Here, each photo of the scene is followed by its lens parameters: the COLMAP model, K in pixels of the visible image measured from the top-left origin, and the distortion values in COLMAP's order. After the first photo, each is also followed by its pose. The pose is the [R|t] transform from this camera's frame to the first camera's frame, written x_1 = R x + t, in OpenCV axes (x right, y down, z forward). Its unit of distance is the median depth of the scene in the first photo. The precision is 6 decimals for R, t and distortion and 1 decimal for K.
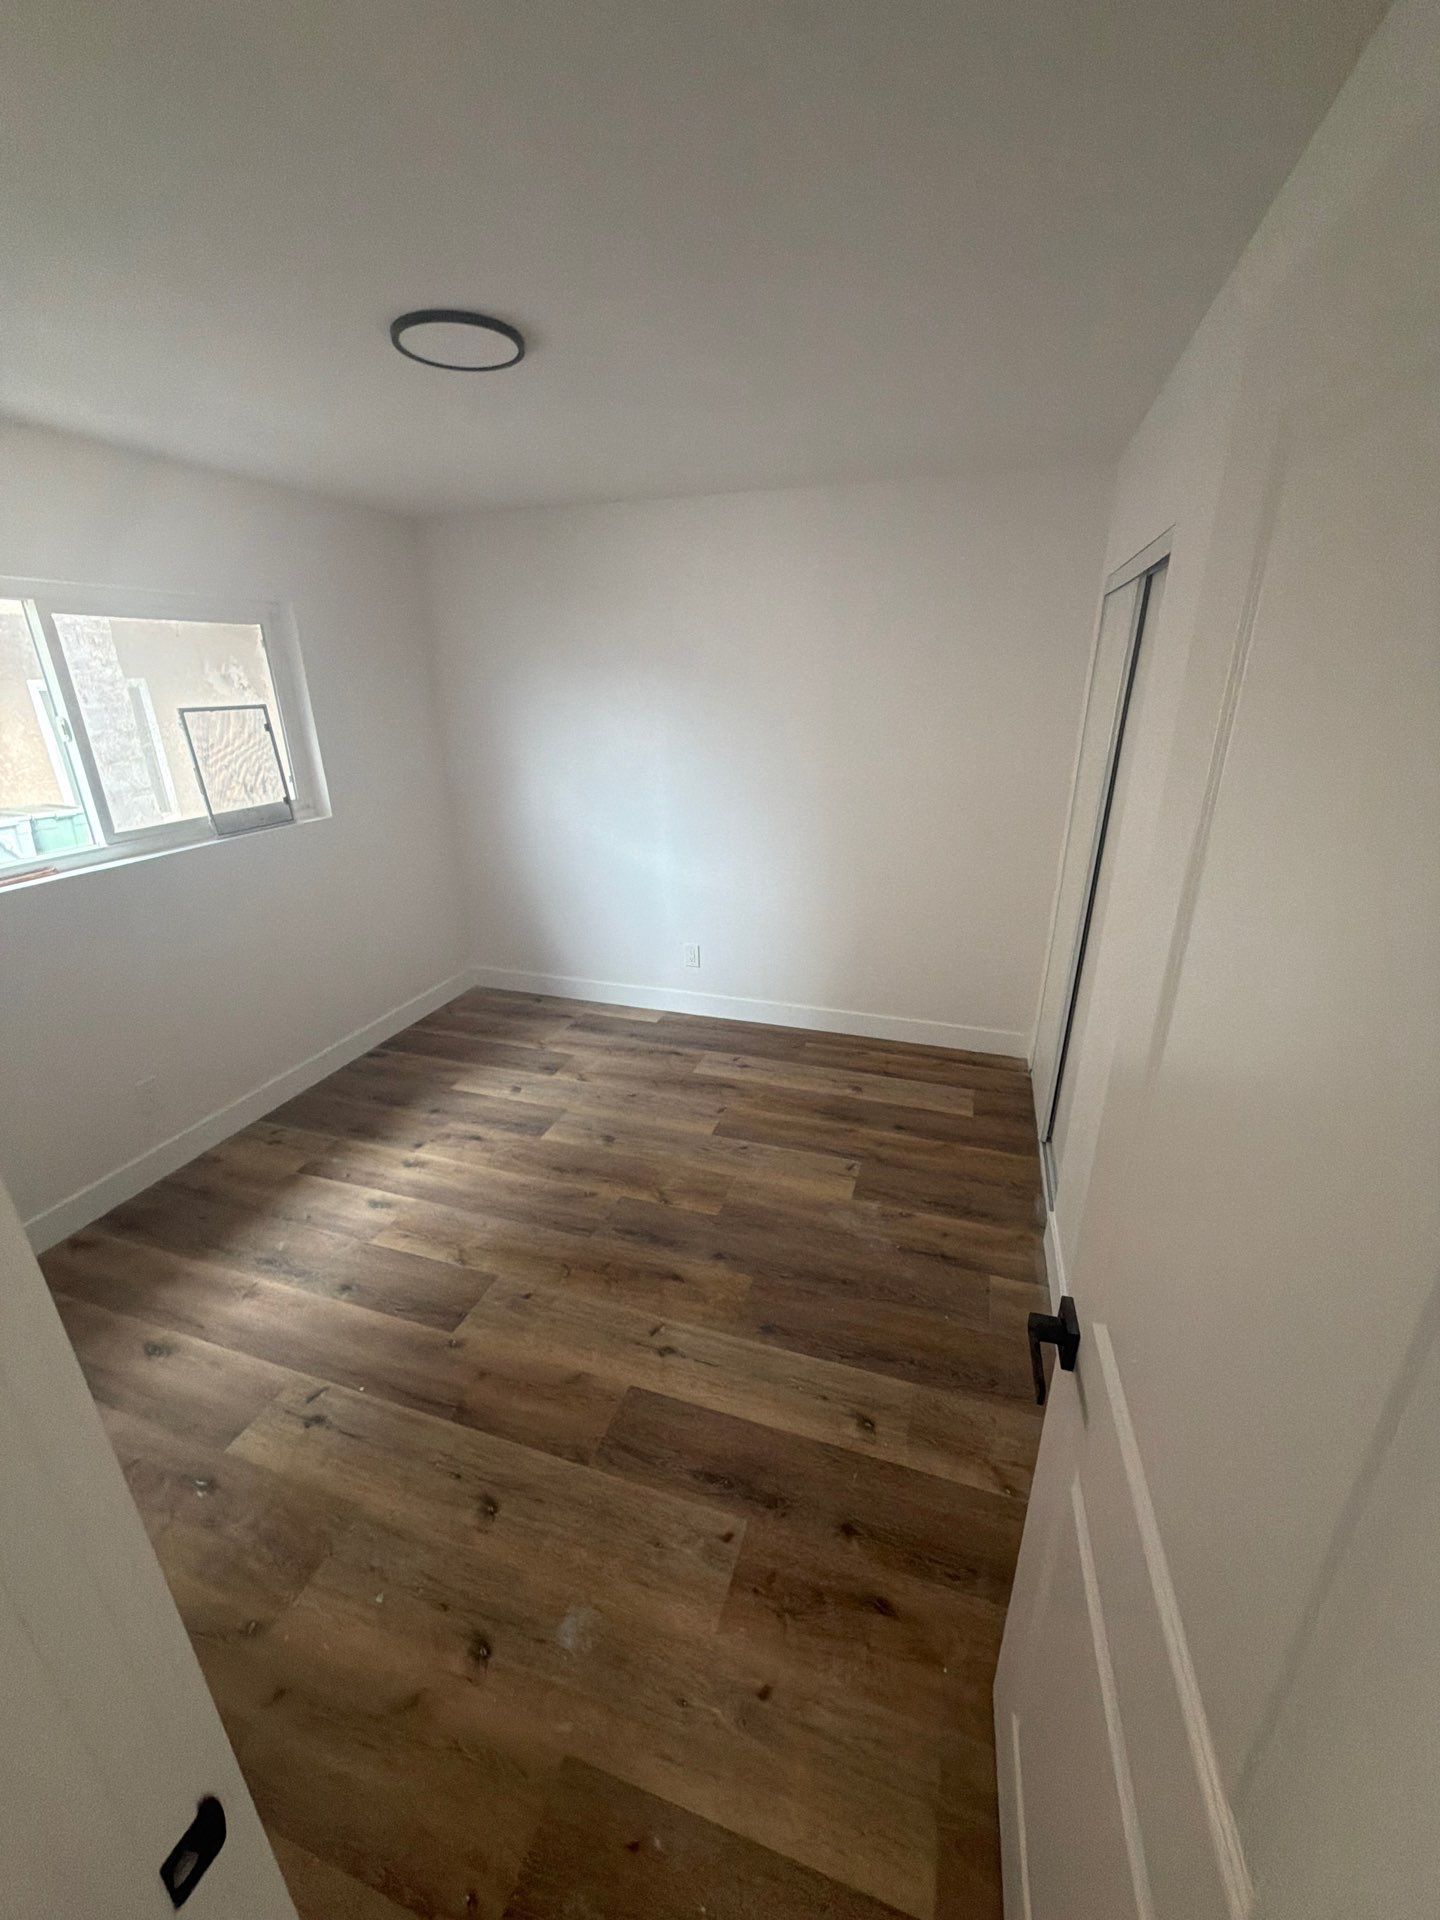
lens RADIAL K [[759.7, 0, 718.5], [0, 759.7, 964.3], [0, 0, 1]] dist [0.002647, 0.000477]
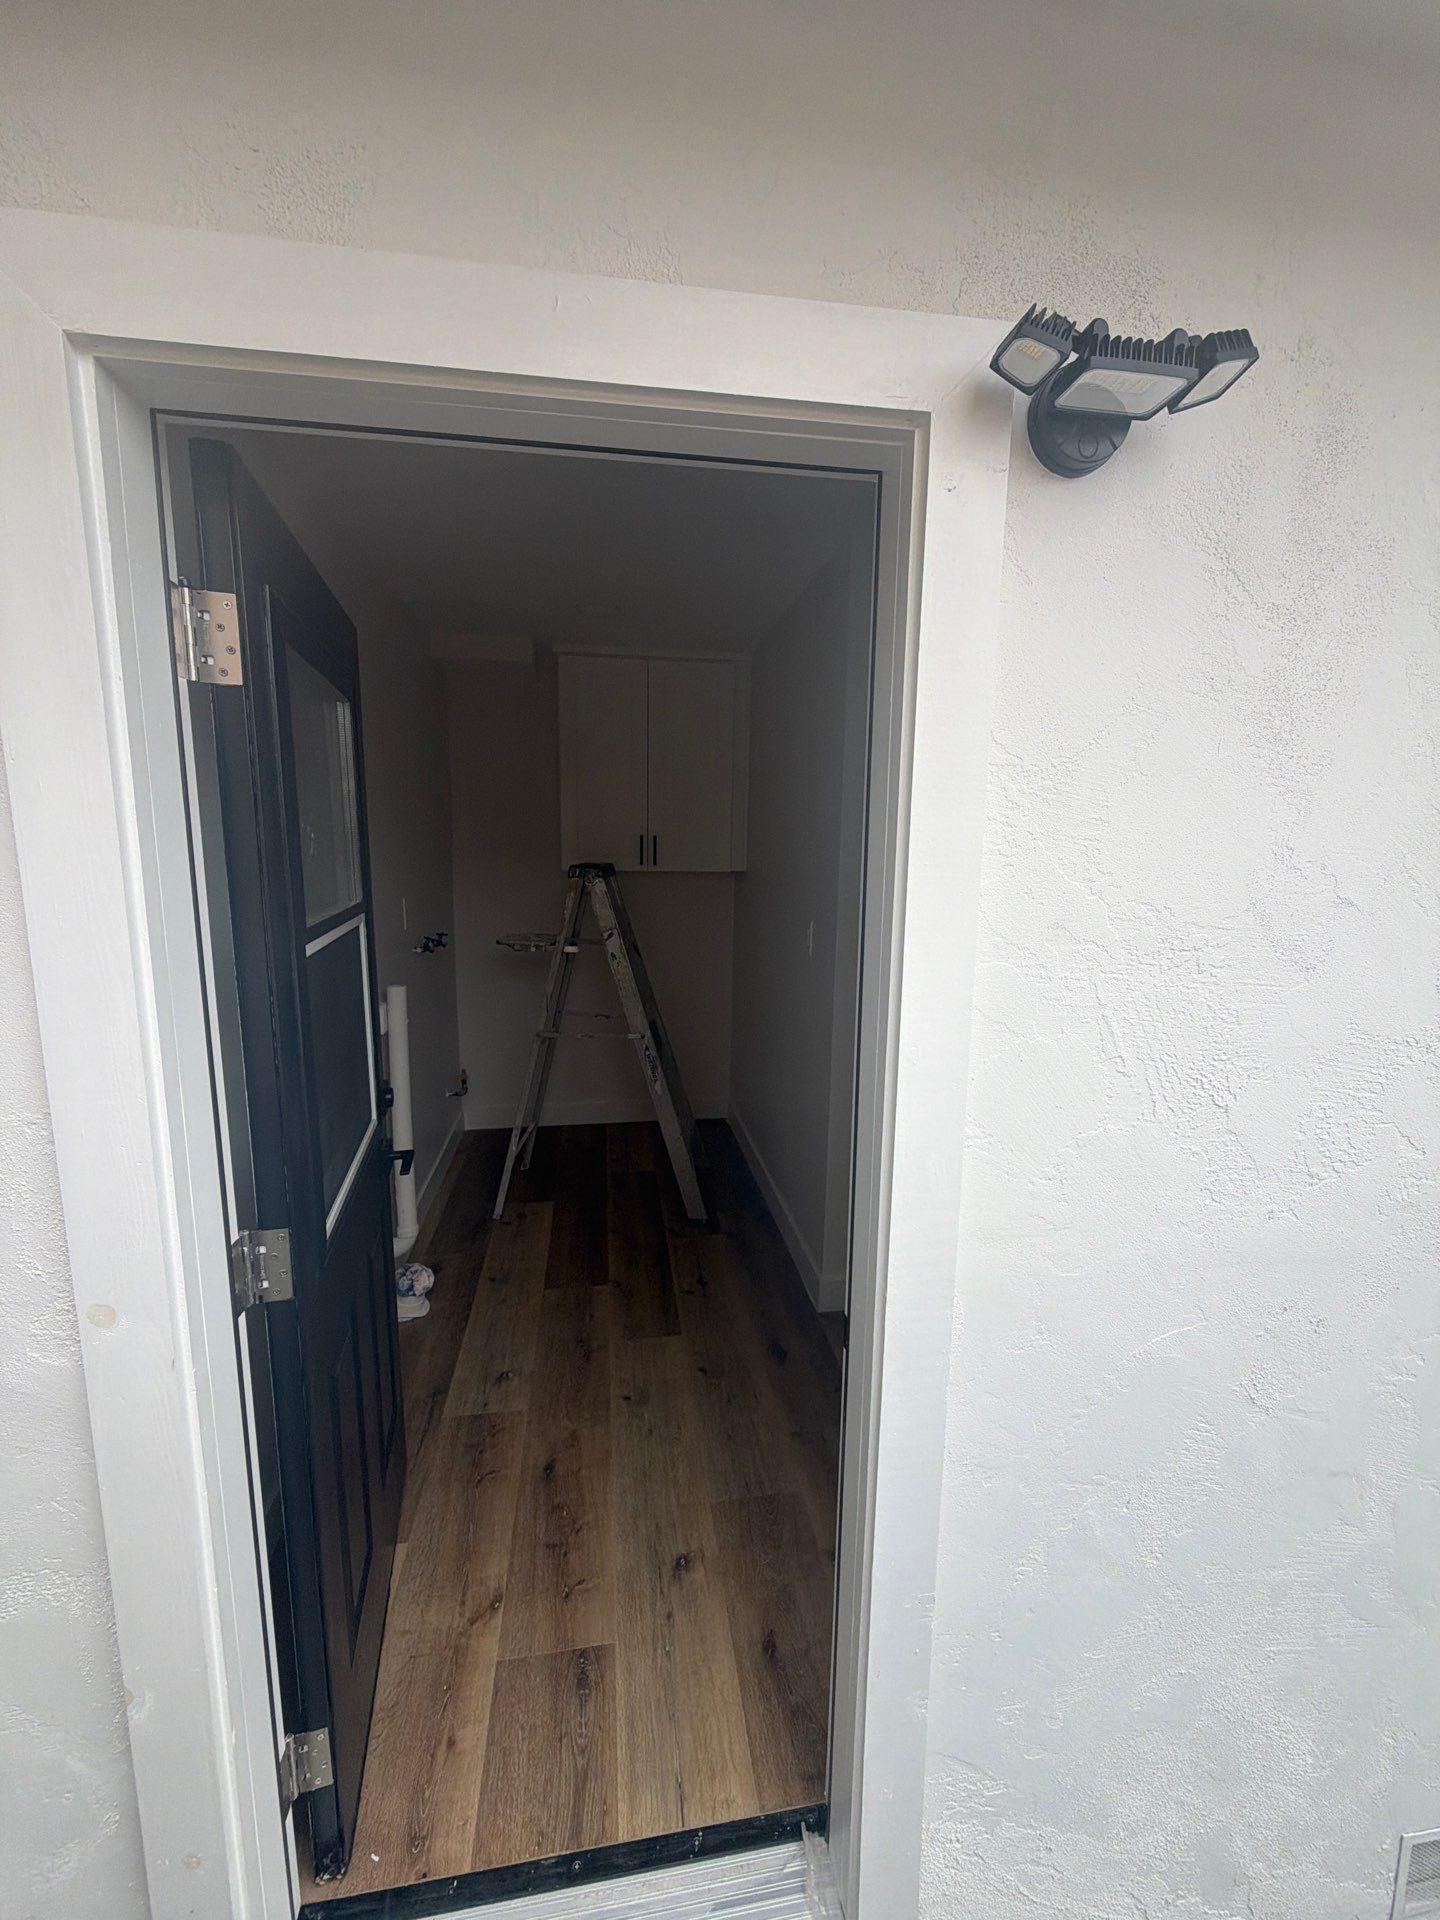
lens RADIAL K [[759.7, 0, 718.5], [0, 759.7, 964.3], [0, 0, 1]] dist [0.002647, 0.000477]
pose [[-0.469109, -0.126991, 0.873963, -1.010280], [0.312268, 0.901829, 0.298653, -0.280280], [-0.826091, 0.413012, -0.383400, 0.913511]]
